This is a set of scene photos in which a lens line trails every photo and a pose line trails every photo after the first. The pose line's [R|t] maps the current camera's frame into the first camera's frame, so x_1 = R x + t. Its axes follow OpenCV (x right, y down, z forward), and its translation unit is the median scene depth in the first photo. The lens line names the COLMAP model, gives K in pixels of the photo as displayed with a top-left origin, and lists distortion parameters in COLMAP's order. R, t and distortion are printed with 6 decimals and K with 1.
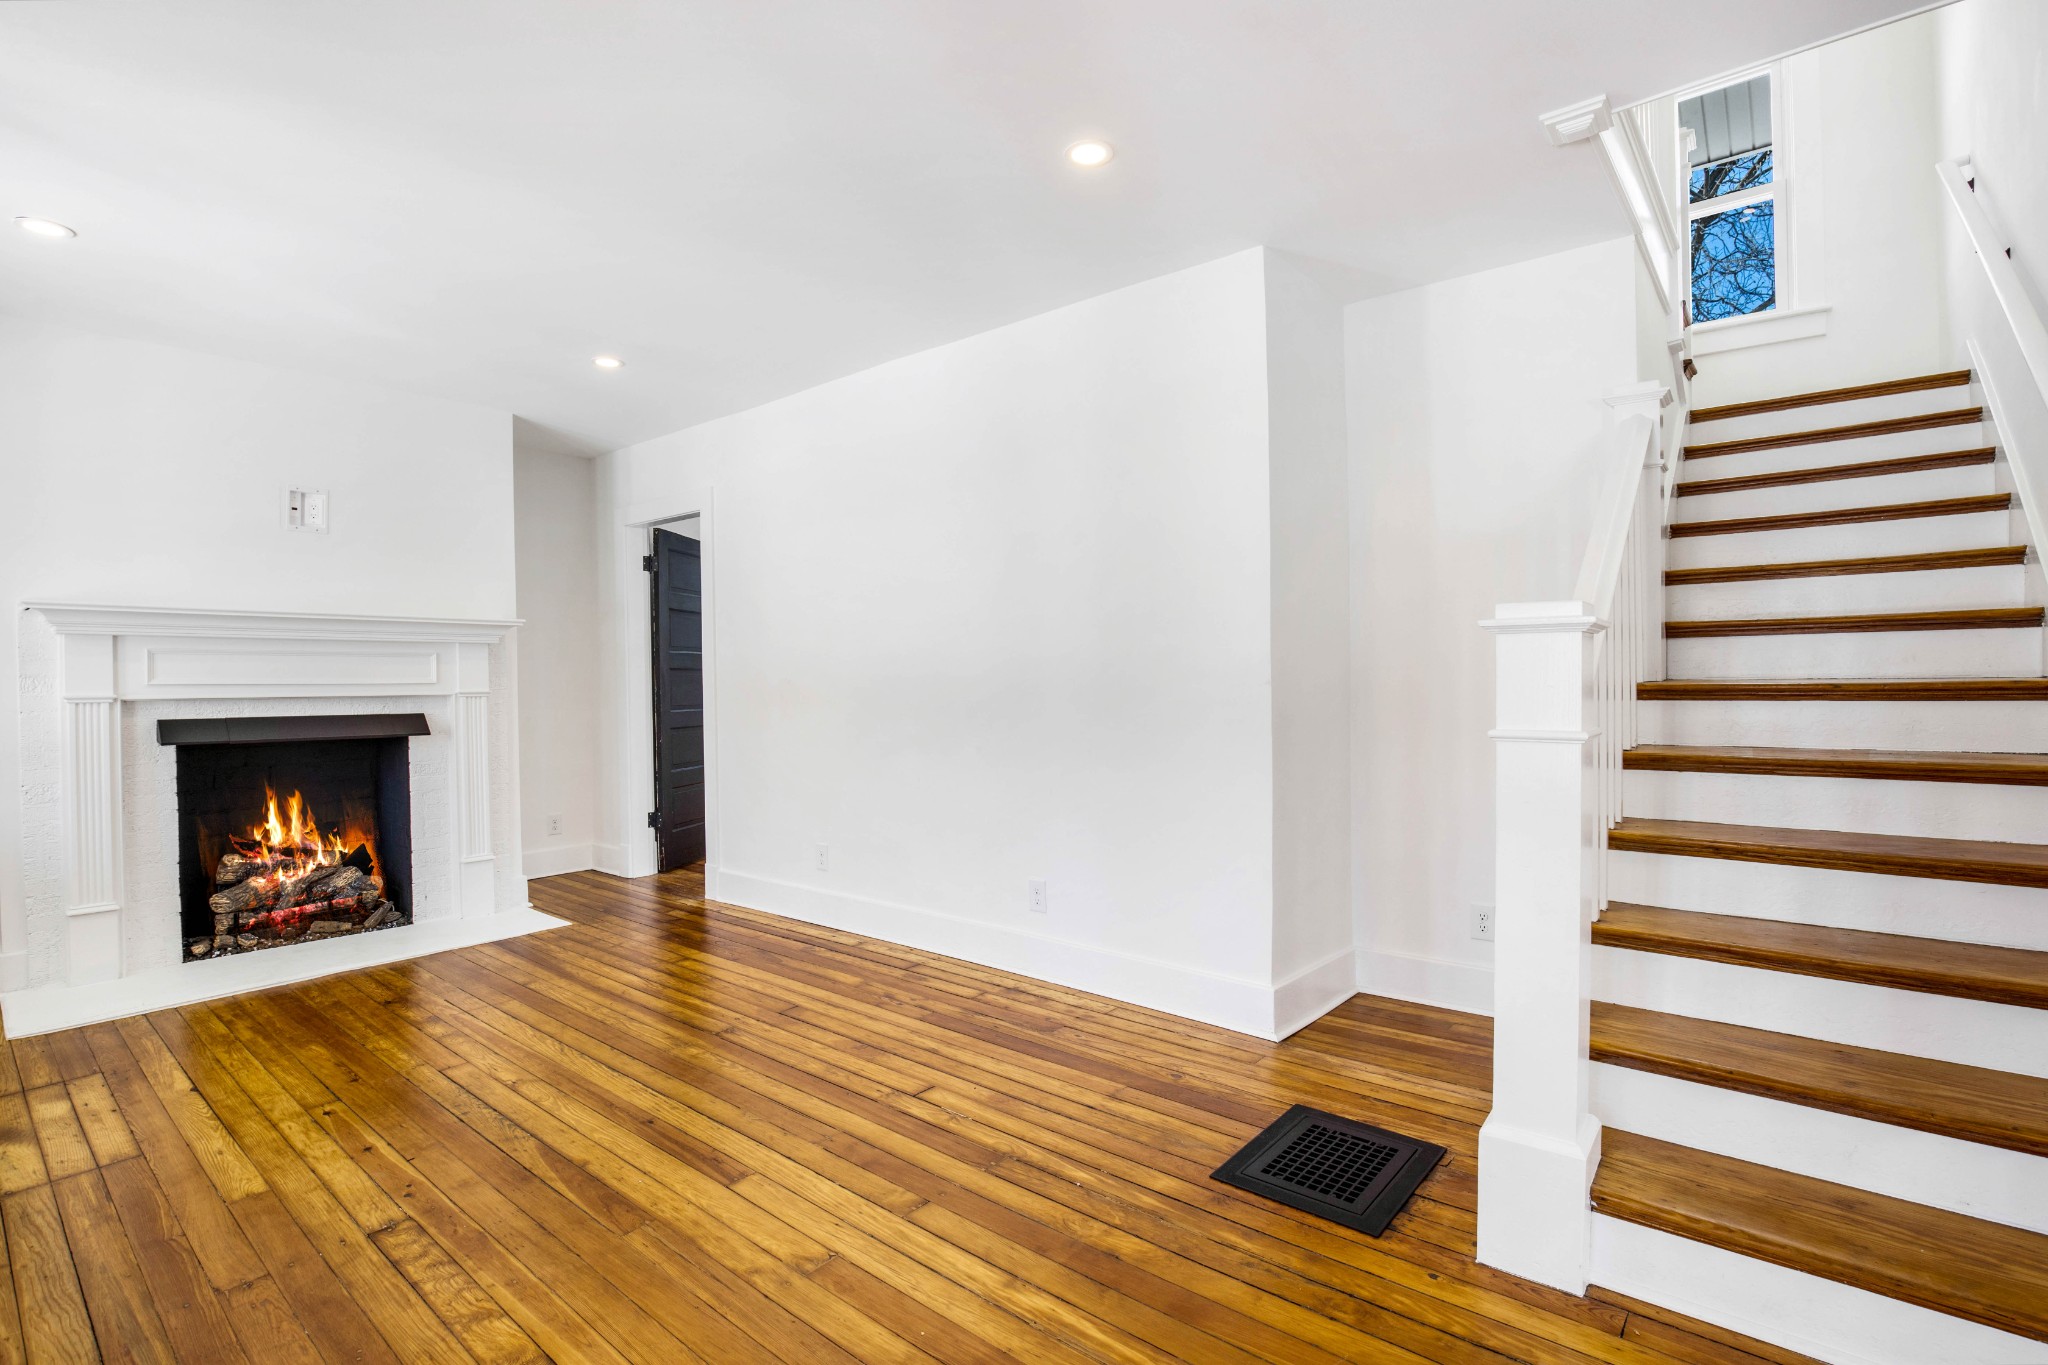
lens RADIAL K [[947.4, 0, 1022.4], [0, 947.4, 678.4], [0, 0, 1]] dist [-0.001213, -0.000137]
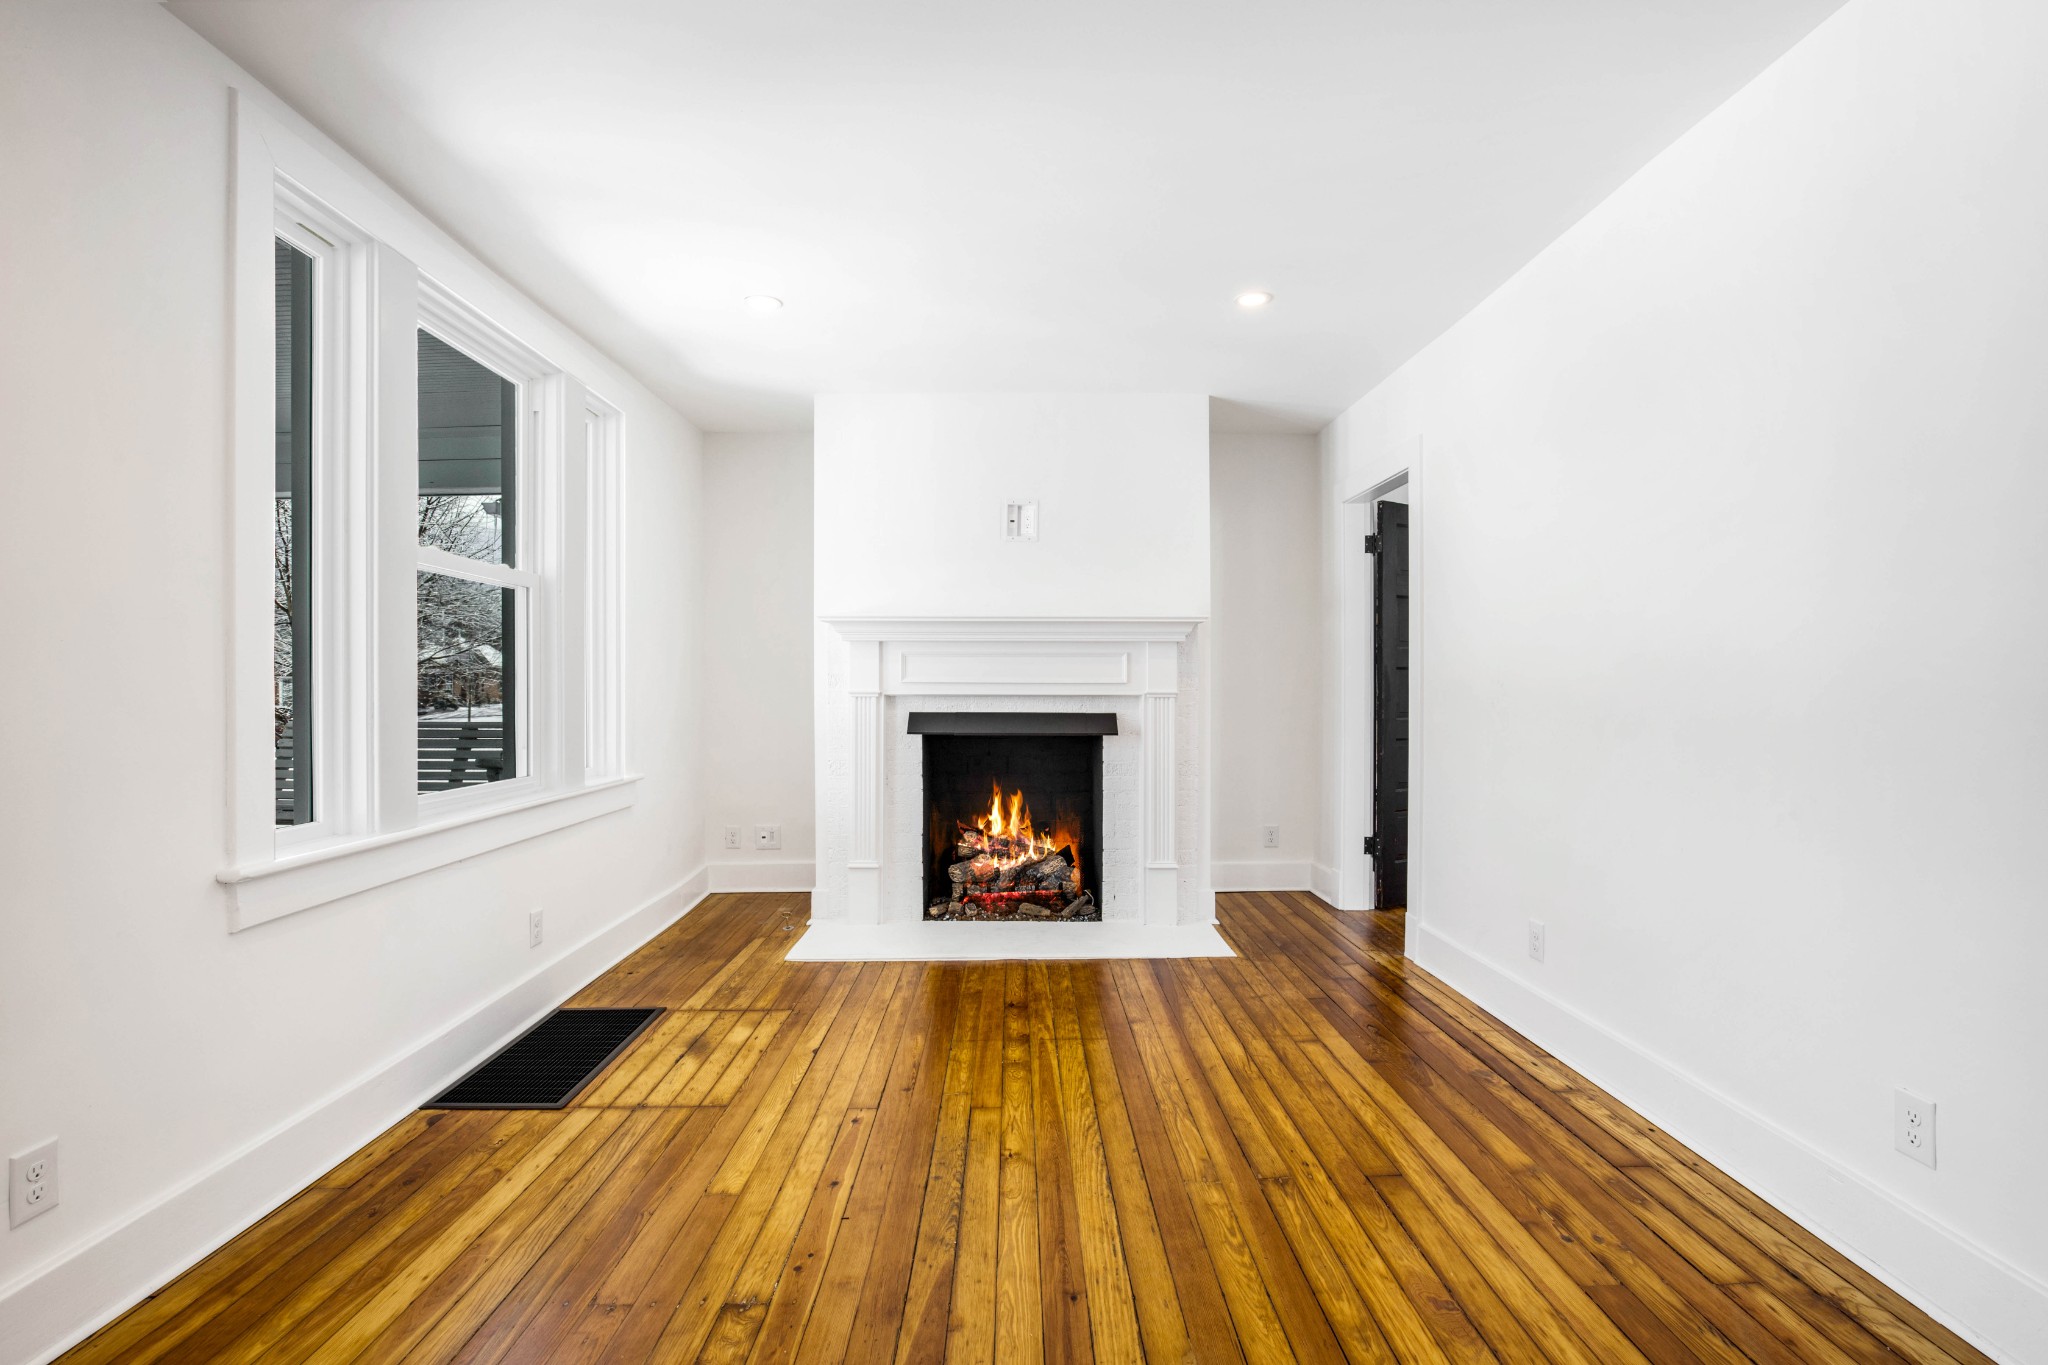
lens RADIAL K [[944.1, 0, 1018.6], [0, 944.1, 698.8], [0, 0, 1]] dist [-0.038802, 0.009067]
pose [[0.645706, 0.021407, -0.763286, 0.069779], [-0.004927, 0.999703, 0.023870, -0.001568], [0.763571, -0.011652, 0.645619, 0.329804]]
